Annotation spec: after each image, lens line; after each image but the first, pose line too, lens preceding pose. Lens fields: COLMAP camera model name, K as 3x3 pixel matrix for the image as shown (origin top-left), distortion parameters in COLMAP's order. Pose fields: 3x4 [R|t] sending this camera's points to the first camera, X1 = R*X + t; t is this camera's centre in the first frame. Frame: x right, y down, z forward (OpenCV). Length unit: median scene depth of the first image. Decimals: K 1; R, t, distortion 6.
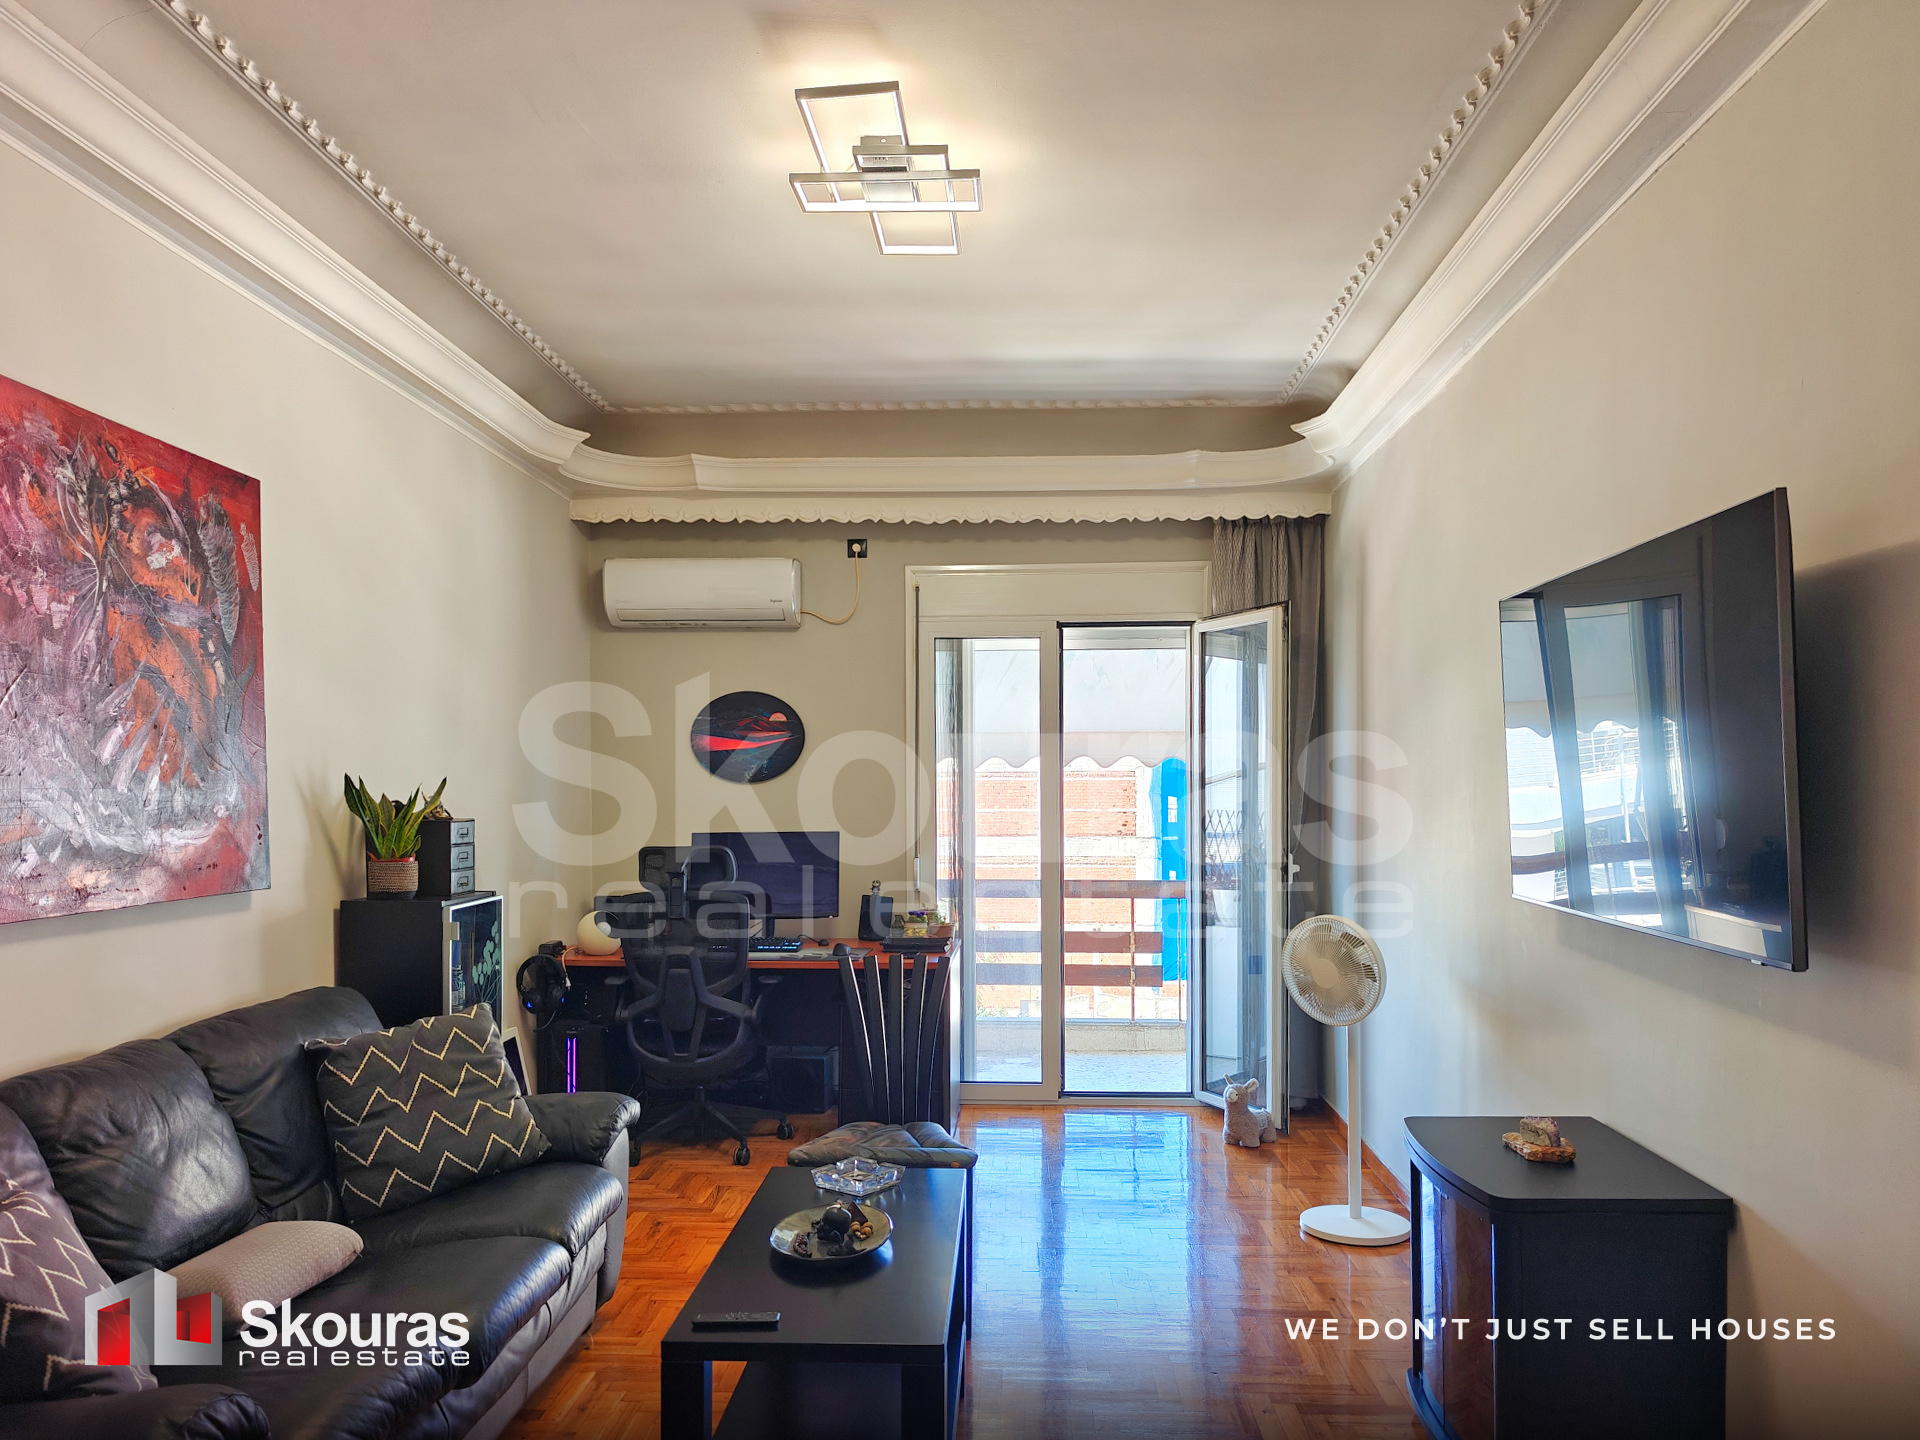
lens RADIAL K [[1332.7, 0, 957.6], [0, 1332.7, 864.2], [0, 0, 1]] dist [0.050156, -0.047198]
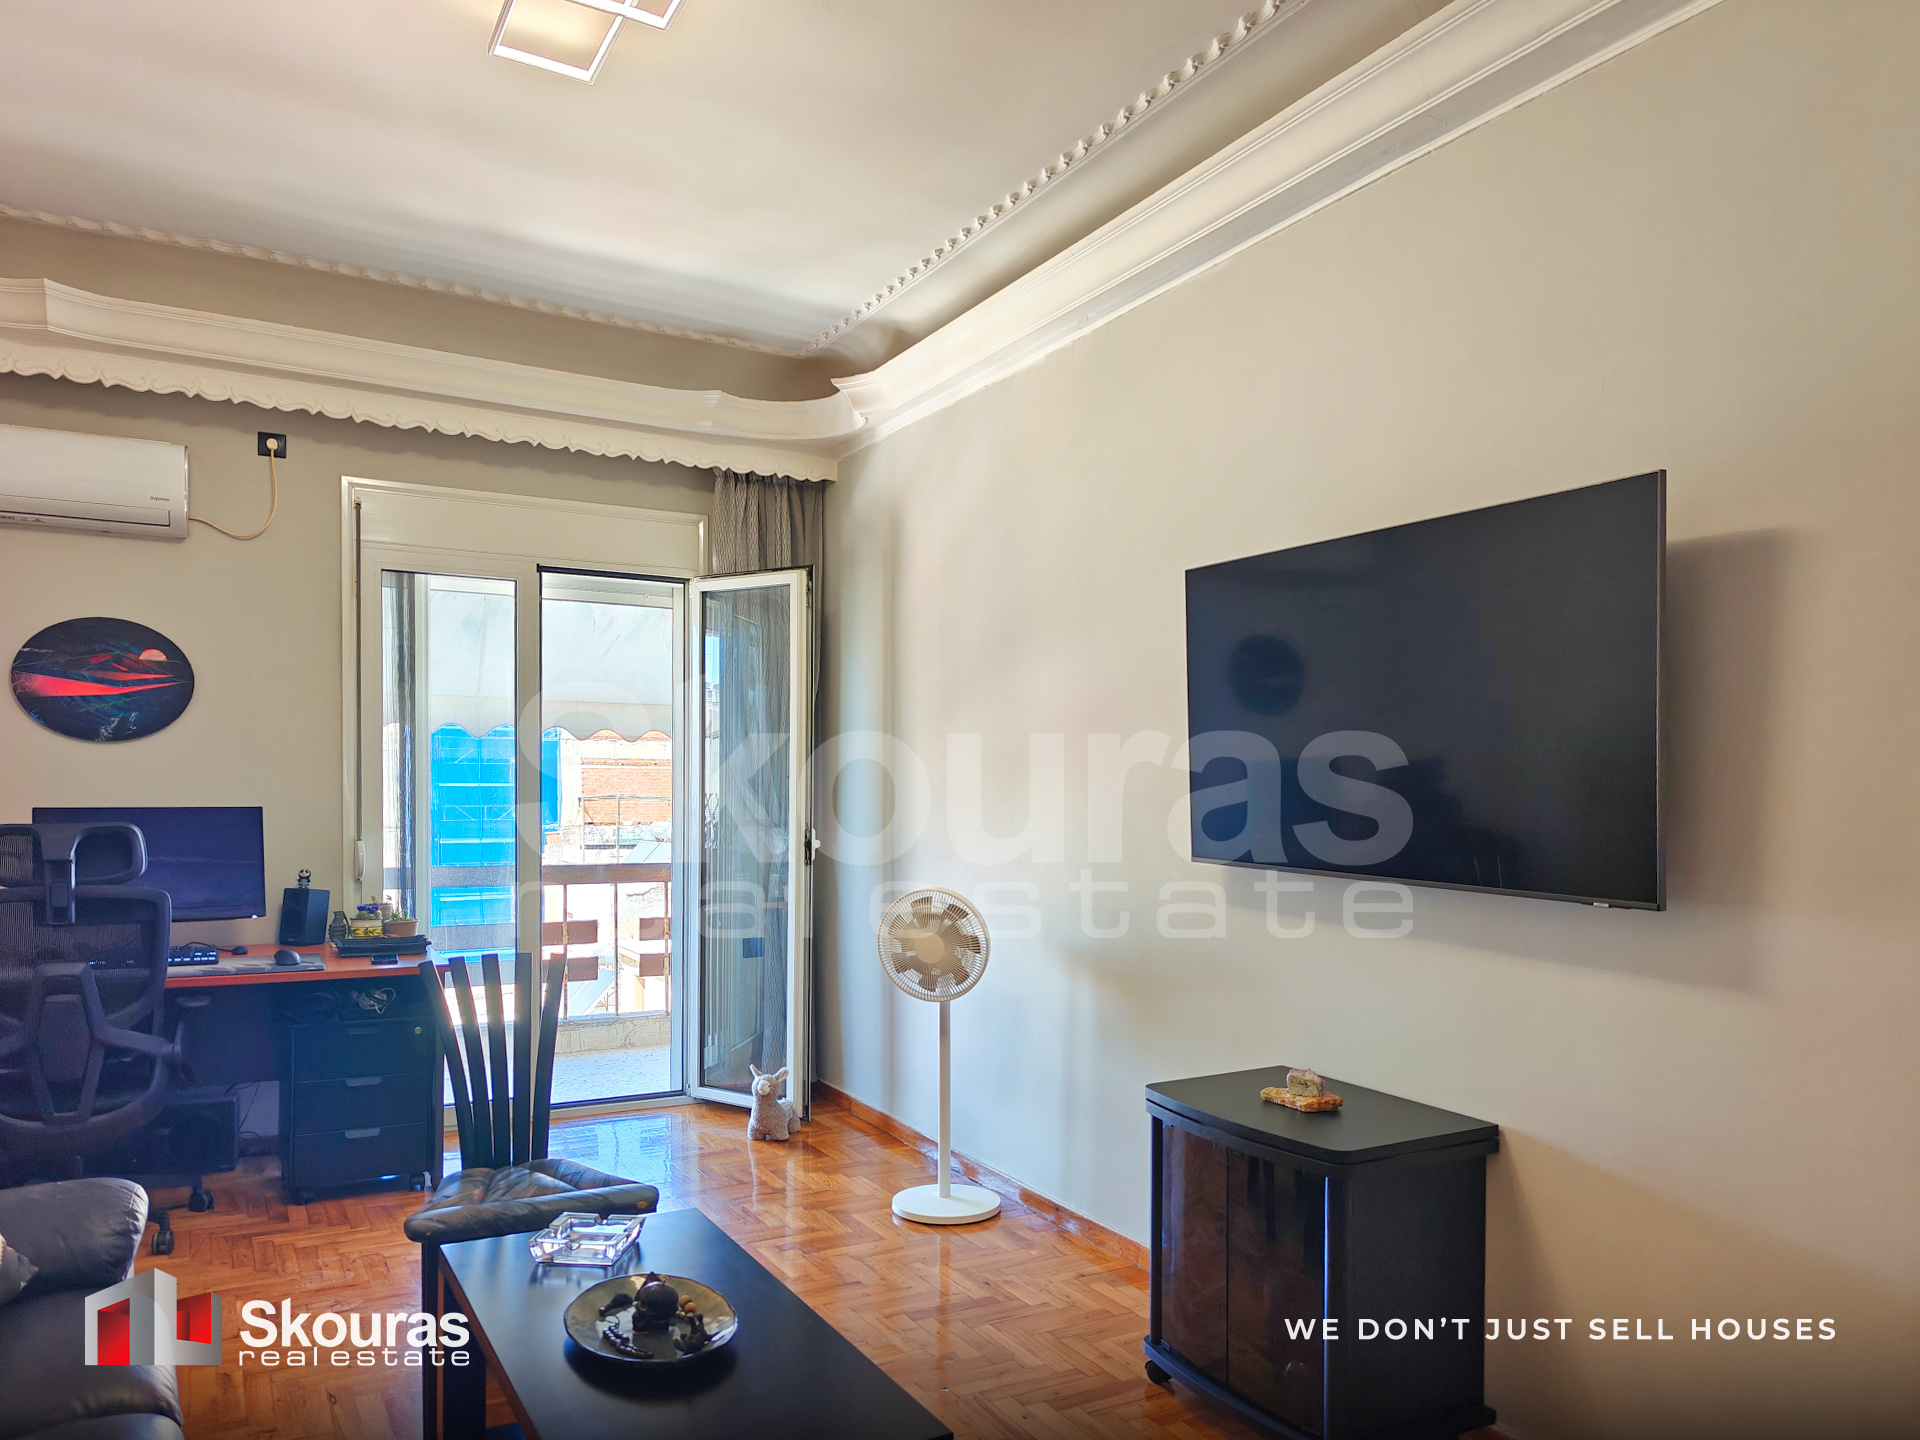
lens RADIAL K [[1332.7, 0, 957.6], [0, 1332.7, 864.2], [0, 0, 1]] dist [0.050156, -0.047198]
pose [[0.855846, -0.020090, 0.516841, -0.153805], [0.015873, 0.999795, 0.012580, 0.006176], [-0.516987, -0.002563, 0.855989, 0.121805]]
